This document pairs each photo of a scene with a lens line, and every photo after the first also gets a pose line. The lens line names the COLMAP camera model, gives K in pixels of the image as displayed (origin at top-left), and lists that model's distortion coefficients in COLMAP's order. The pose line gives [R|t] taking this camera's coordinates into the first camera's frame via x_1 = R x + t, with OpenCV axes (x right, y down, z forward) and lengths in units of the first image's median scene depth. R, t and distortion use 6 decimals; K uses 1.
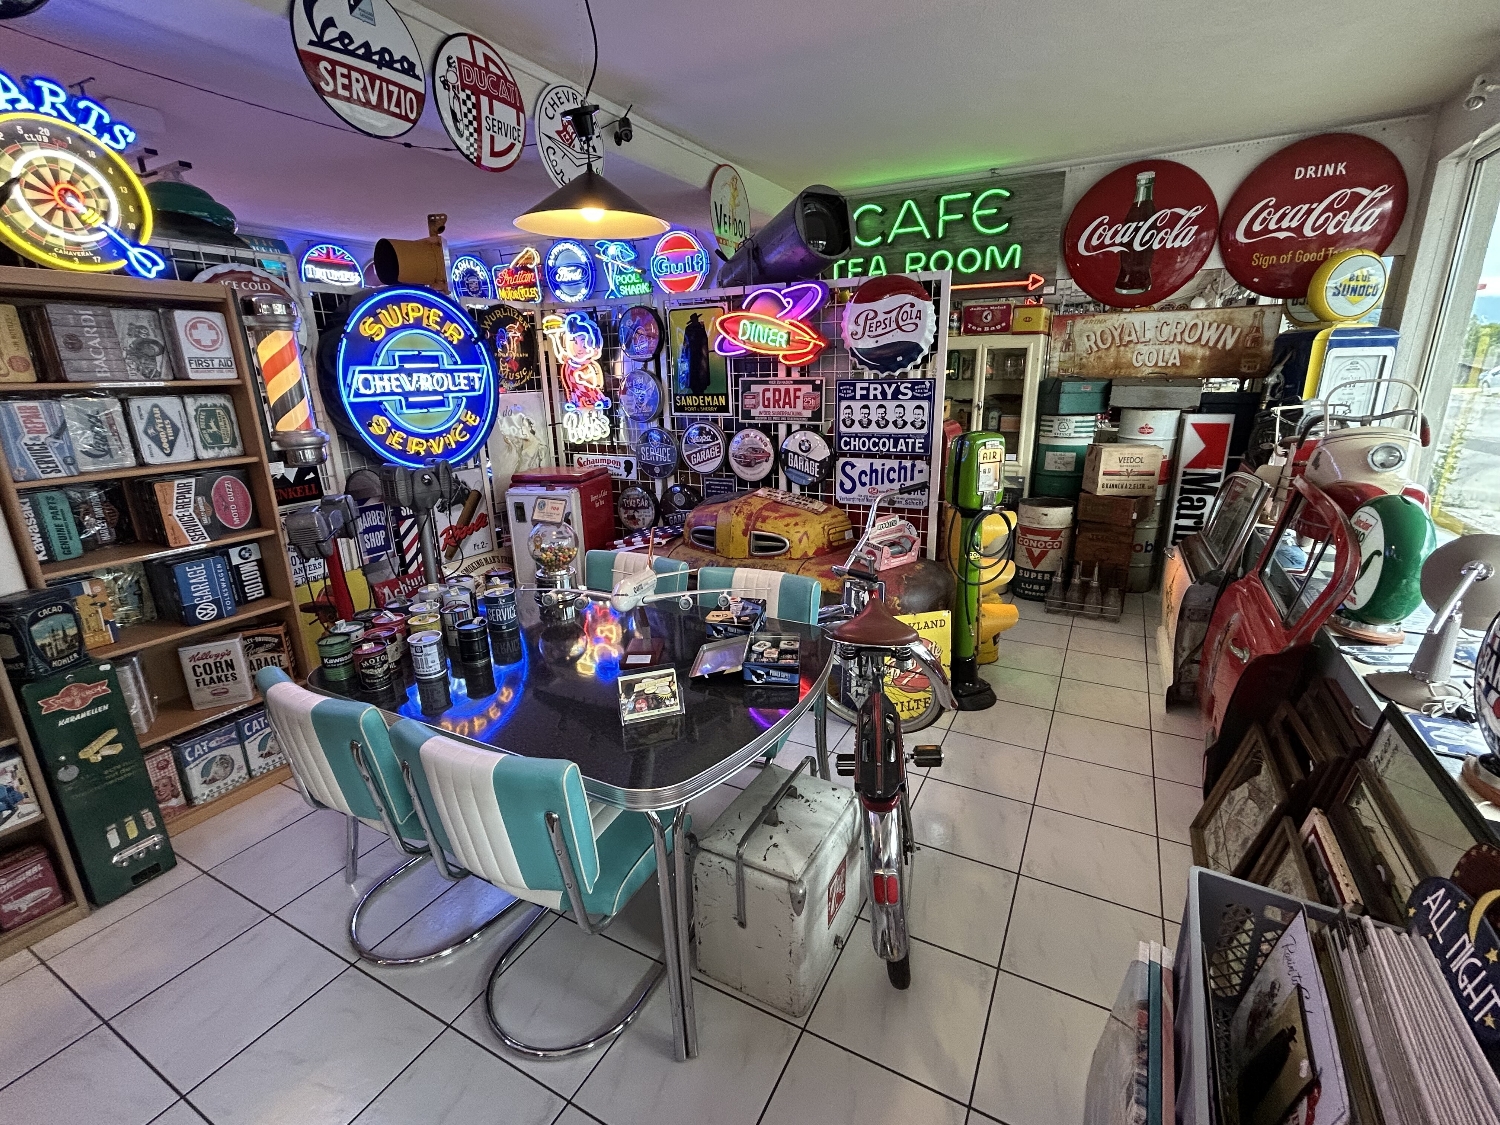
lens RADIAL K [[679.6, 0, 750.0], [0, 679.6, 562.5], [0, 0, 1]] dist [-0.009750, 0.008121]
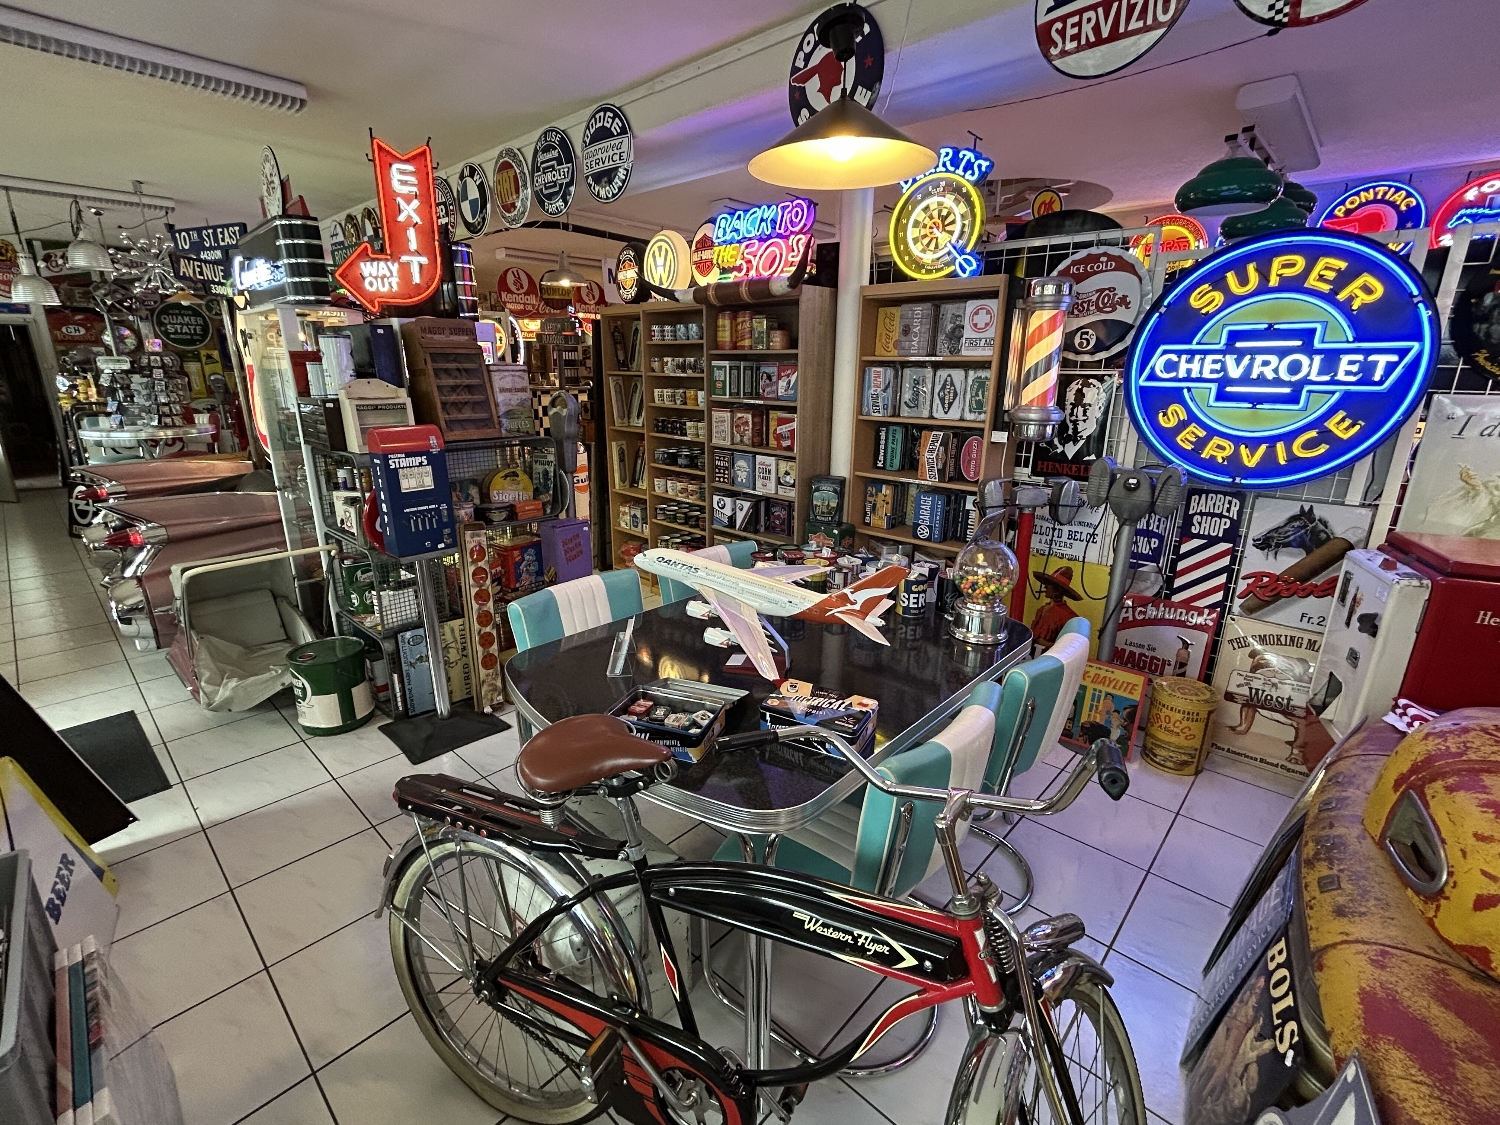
lens RADIAL K [[679.6, 0, 750.0], [0, 679.6, 562.5], [0, 0, 1]] dist [-0.009750, 0.008121]
pose [[-0.251082, 0.287723, -0.924215, 0.934992], [-0.271643, 0.895488, 0.352578, -0.444368], [0.929068, 0.339582, -0.146683, 1.600774]]
